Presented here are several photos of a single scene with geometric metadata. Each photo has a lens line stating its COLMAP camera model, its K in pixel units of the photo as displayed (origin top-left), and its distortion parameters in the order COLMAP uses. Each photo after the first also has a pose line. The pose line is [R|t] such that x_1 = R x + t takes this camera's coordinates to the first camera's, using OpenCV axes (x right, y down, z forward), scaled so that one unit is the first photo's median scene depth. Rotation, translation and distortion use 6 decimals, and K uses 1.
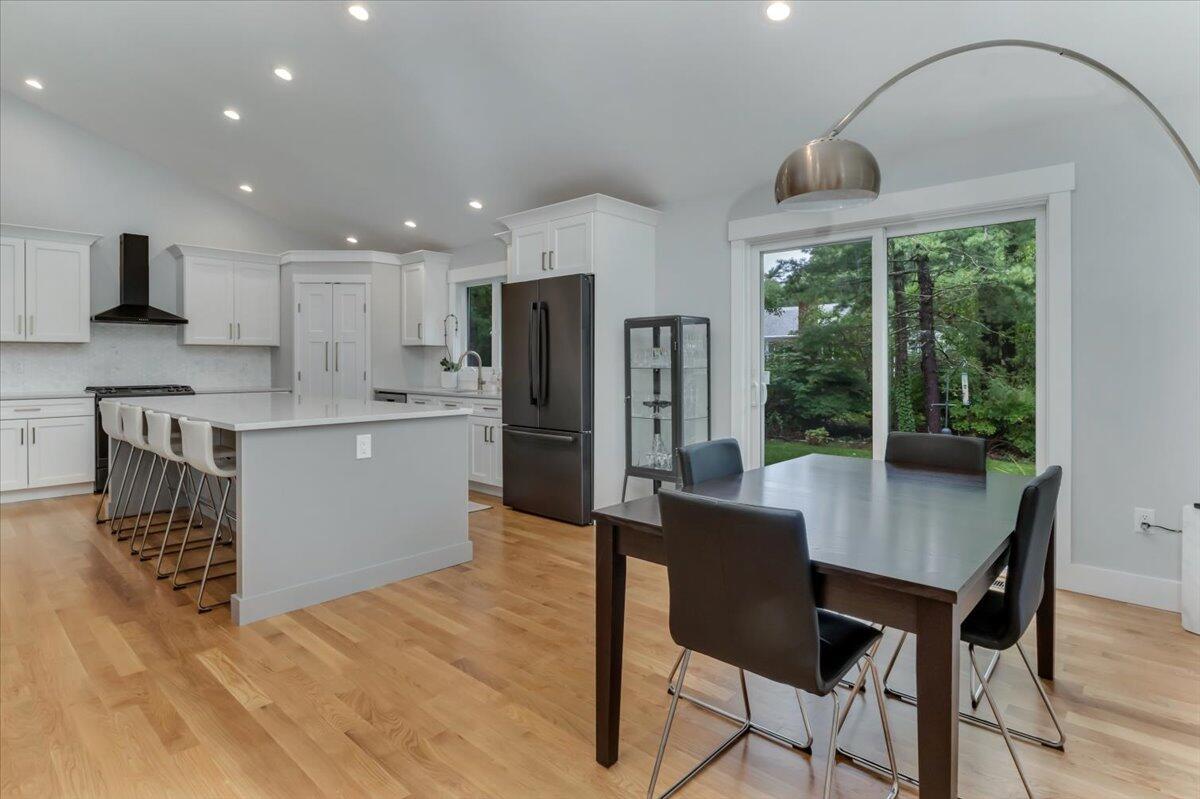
lens RADIAL K [[626.8, 0, 606.7], [0, 626.8, 394.8], [0, 0, 1]] dist [-0.010718, 0.001188]
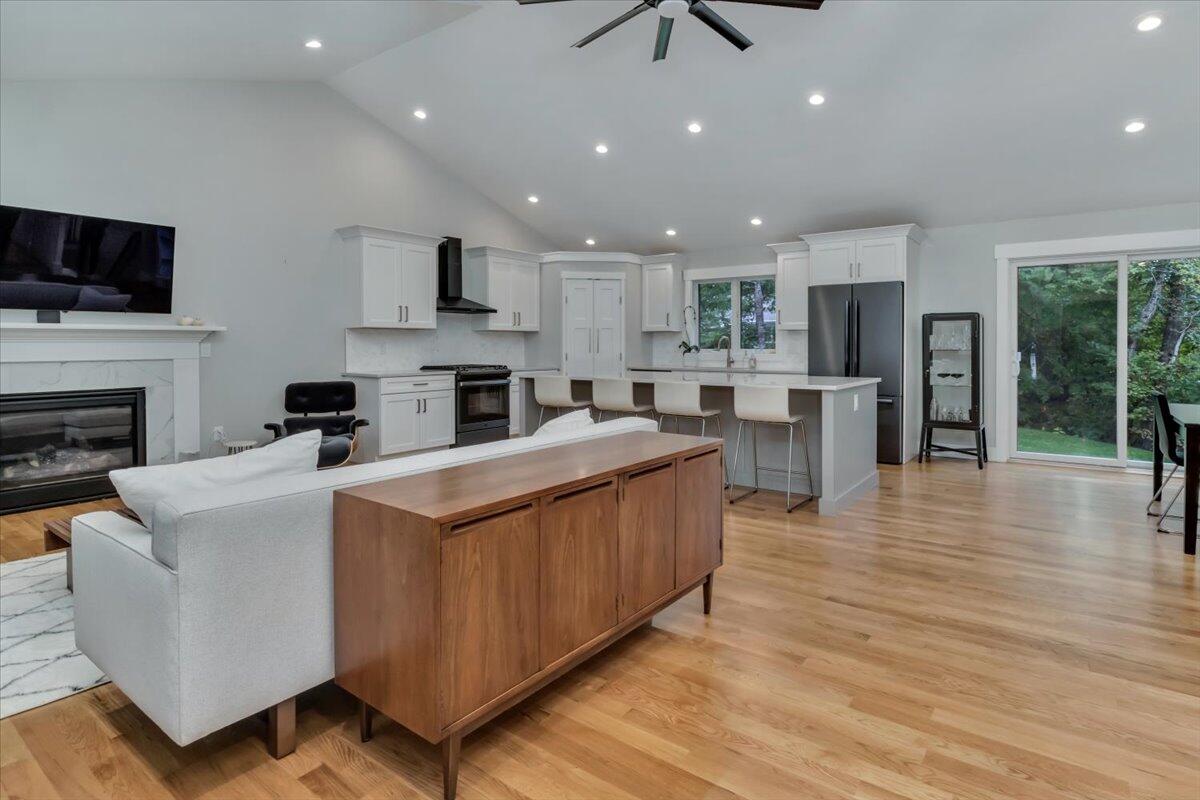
lens RADIAL K [[626.8, 0, 603.3], [0, 626.8, 357.2], [0, 0, 1]] dist [-0.010718, 0.001188]
pose [[0.994806, -0.001774, 0.101772, -0.582636], [0.005172, 0.999437, -0.033137, 0.011664], [-0.101656, 0.033491, 0.994256, -0.213657]]
